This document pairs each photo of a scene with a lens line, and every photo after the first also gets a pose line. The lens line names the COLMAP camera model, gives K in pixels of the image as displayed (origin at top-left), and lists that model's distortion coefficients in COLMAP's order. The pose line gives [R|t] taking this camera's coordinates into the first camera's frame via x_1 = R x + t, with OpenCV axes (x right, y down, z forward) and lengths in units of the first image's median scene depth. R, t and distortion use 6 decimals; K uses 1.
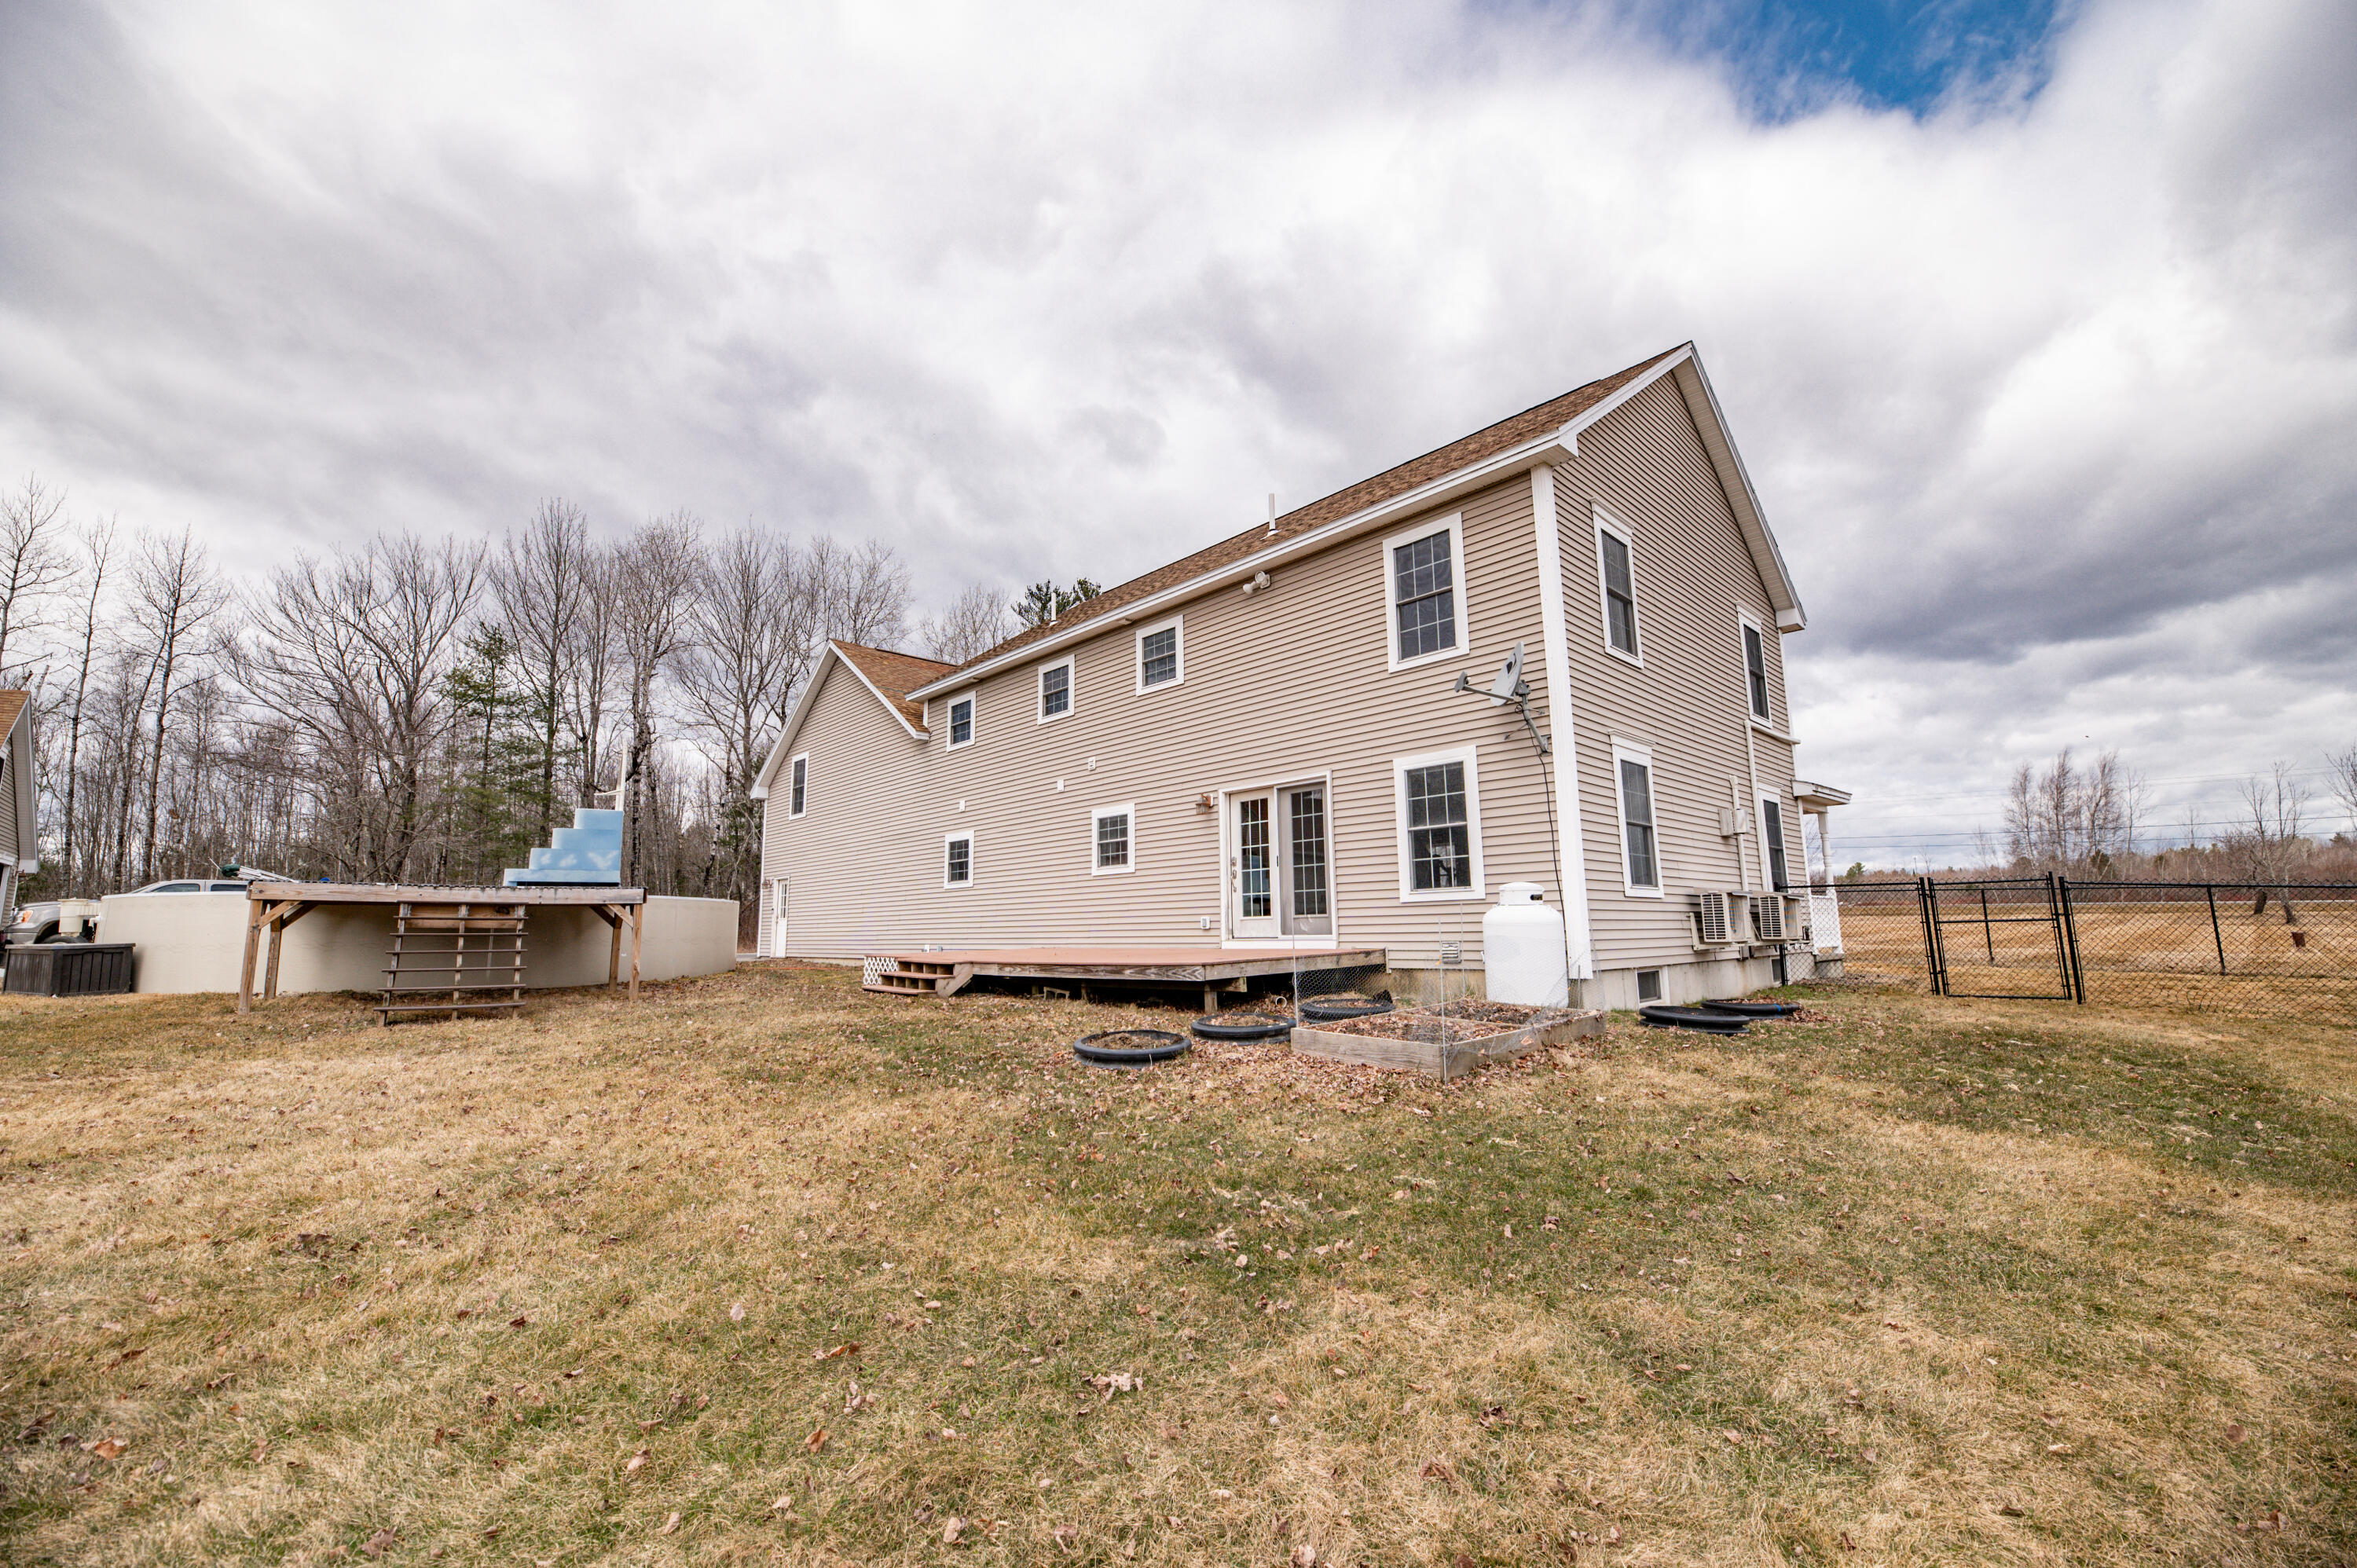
lens RADIAL K [[924.0, 0, 1158.8], [0, 924.0, 778.4], [0, 0, 1]] dist [-0.010798, 0.000124]
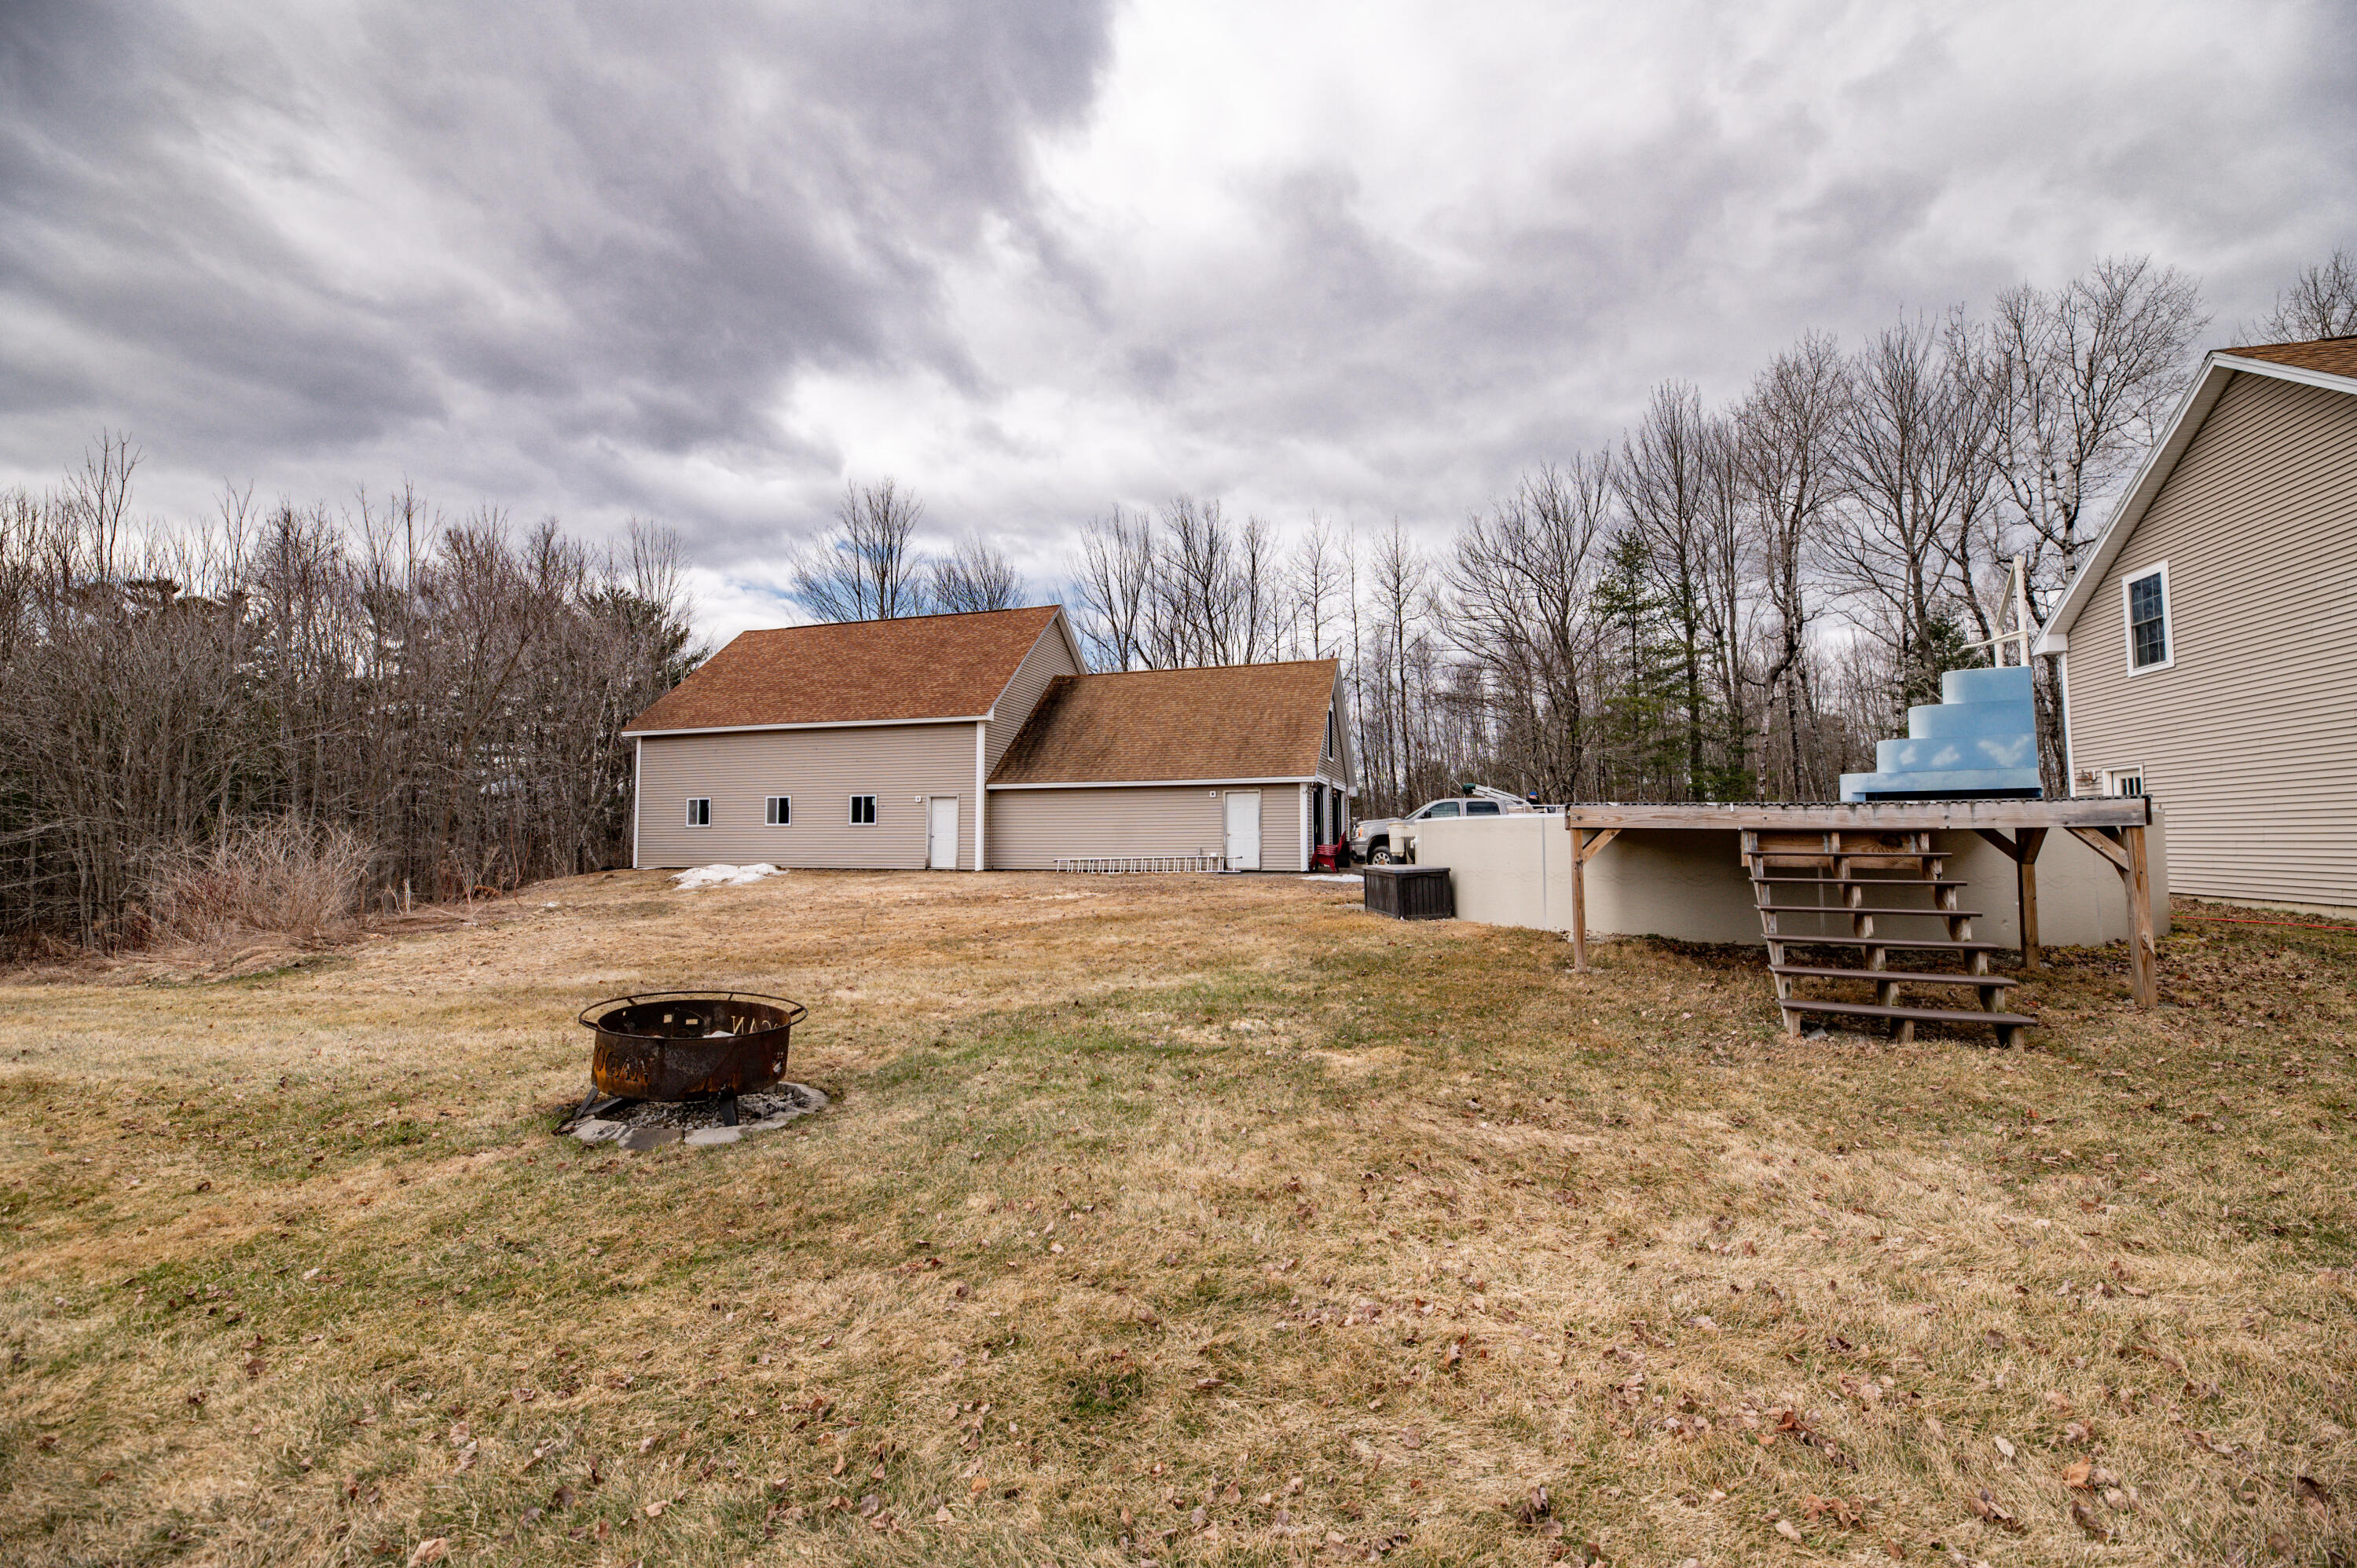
lens RADIAL K [[941.3, 0, 1185.0], [0, 941.3, 788.9], [0, 0, 1]] dist [-0.001124, -0.003394]
pose [[0.488120, -0.035902, -0.872038, -0.102170], [0.138546, 0.989672, 0.036806, 0.005034], [0.861710, -0.138783, 0.488053, 0.073445]]
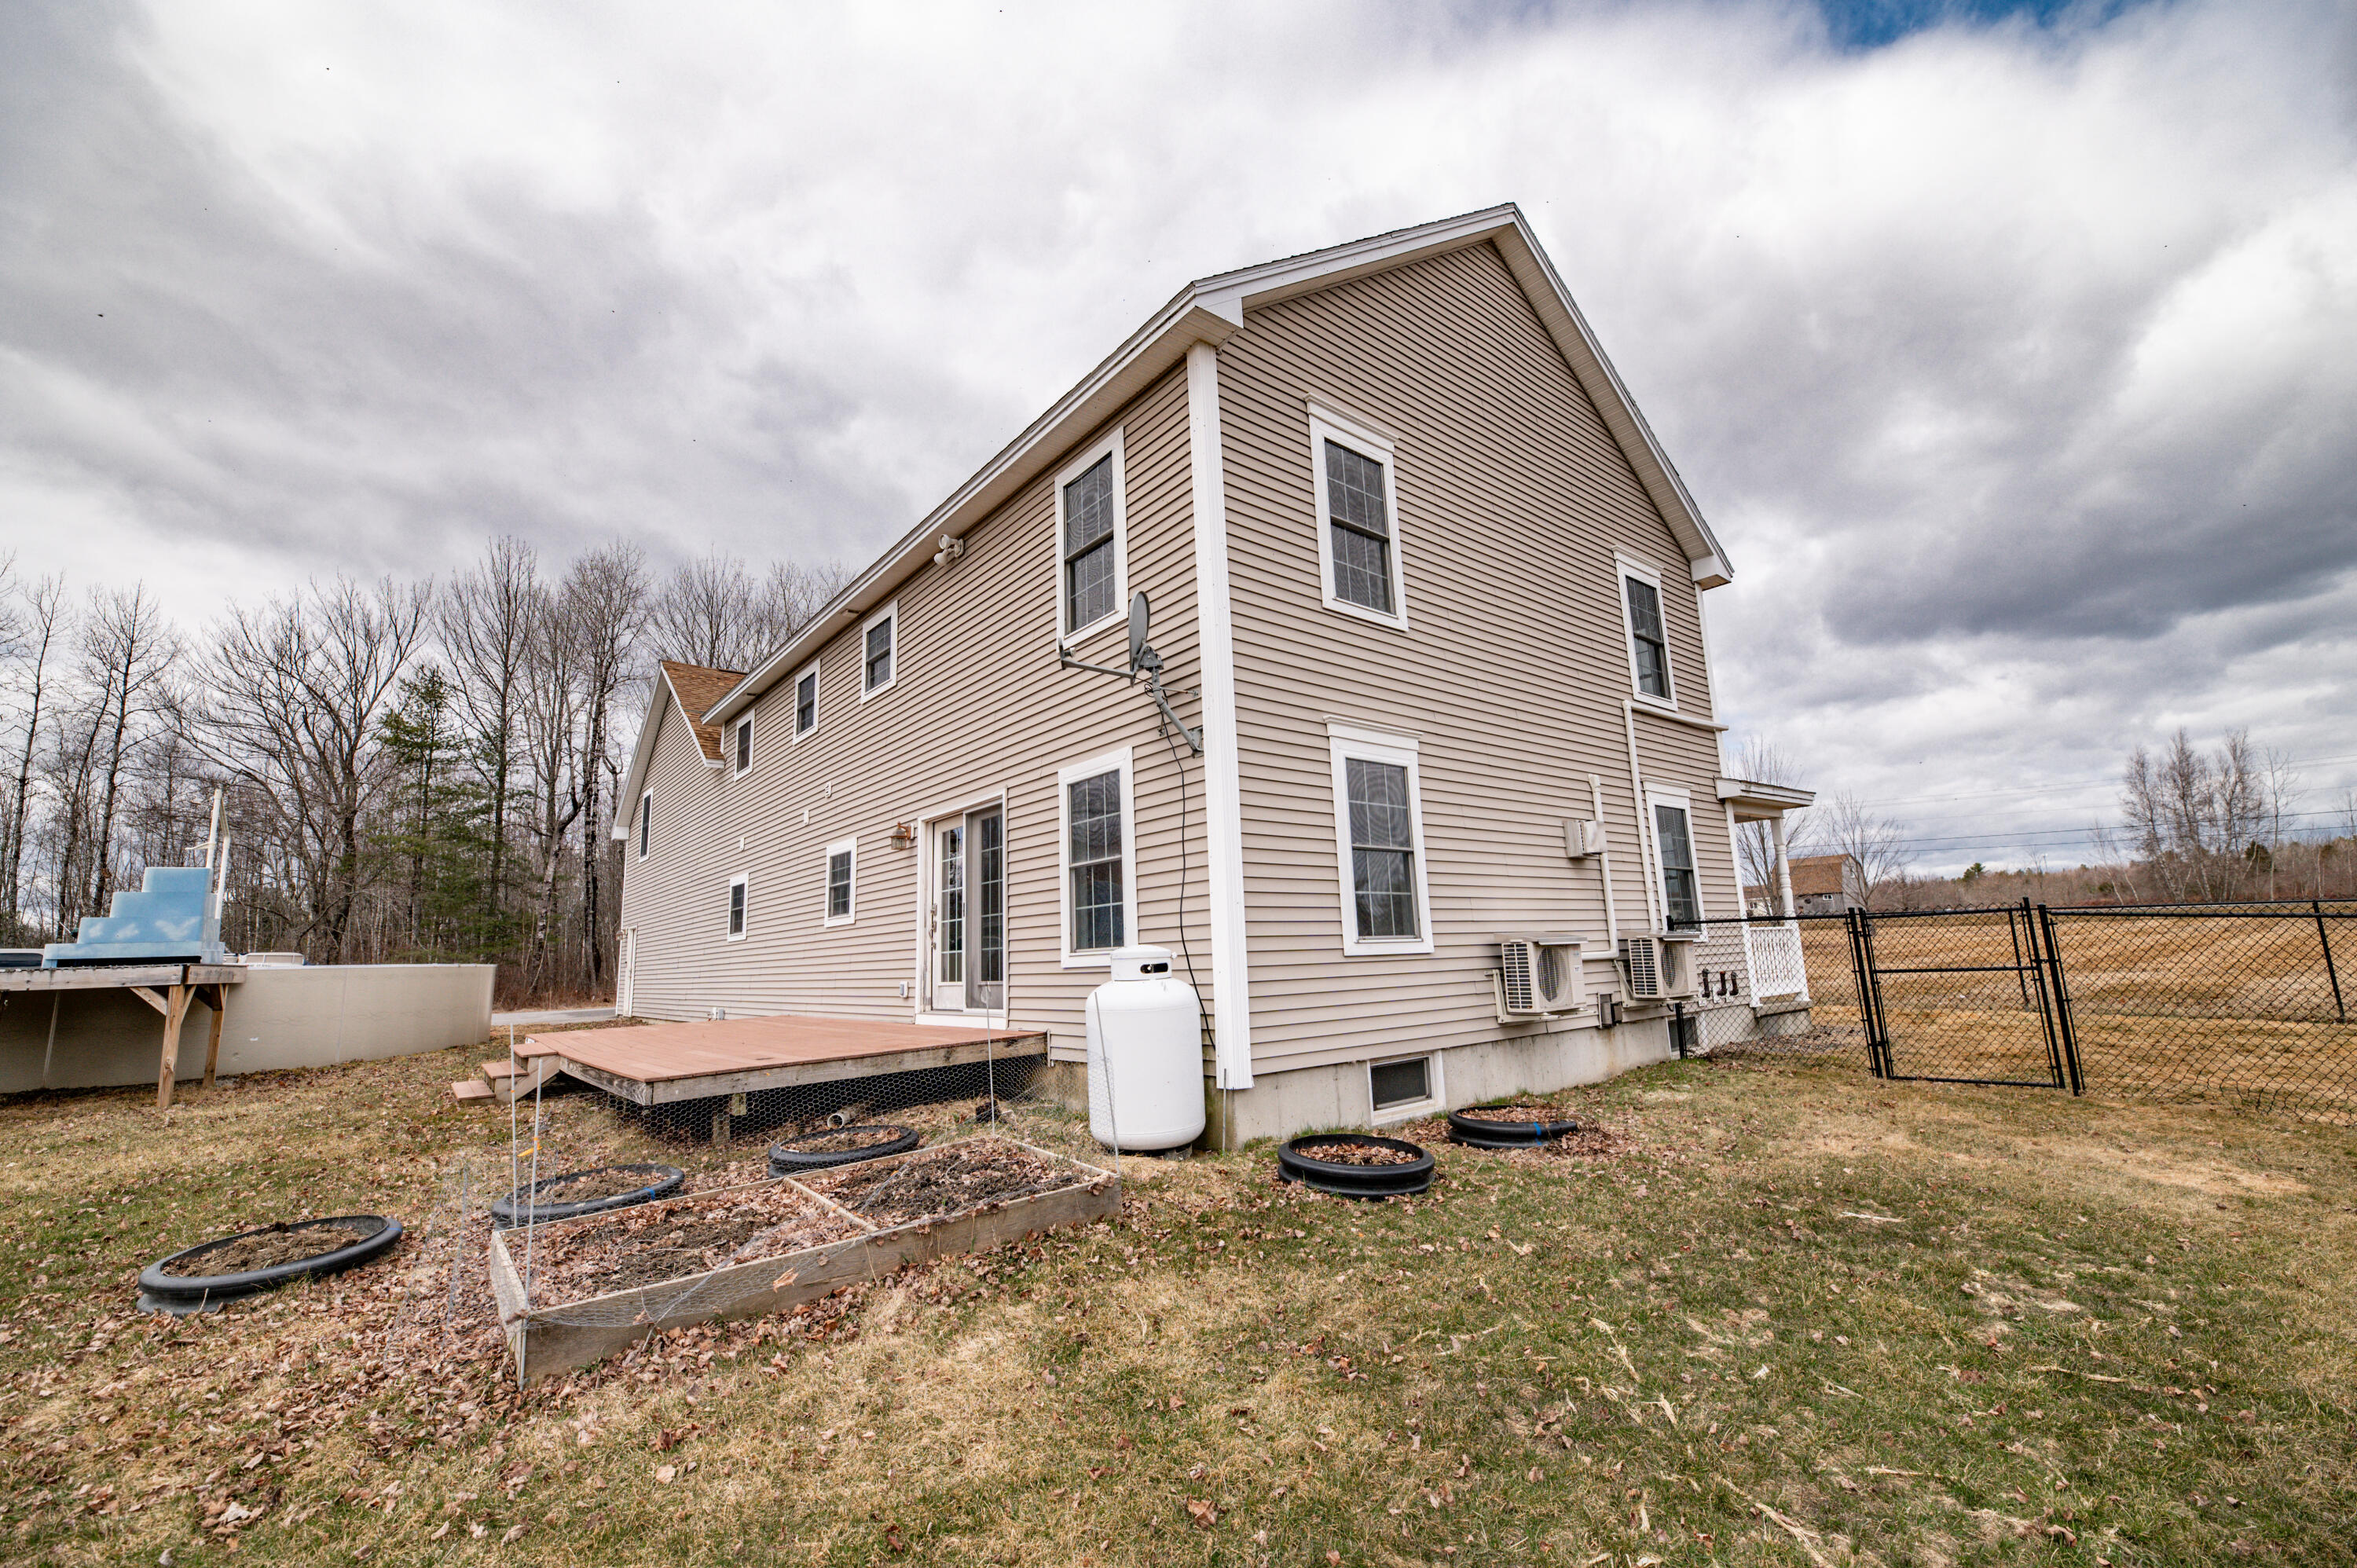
lens RADIAL K [[970.2, 0, 1178.5], [0, 970.2, 784.0], [0, 0, 1]] dist [-0.016583, -0.000027]
pose [[0.997598, -0.036337, -0.058975, 0.103429], [0.035490, 0.999252, -0.015346, 0.001338], [0.059488, 0.013216, 0.998142, 0.063512]]
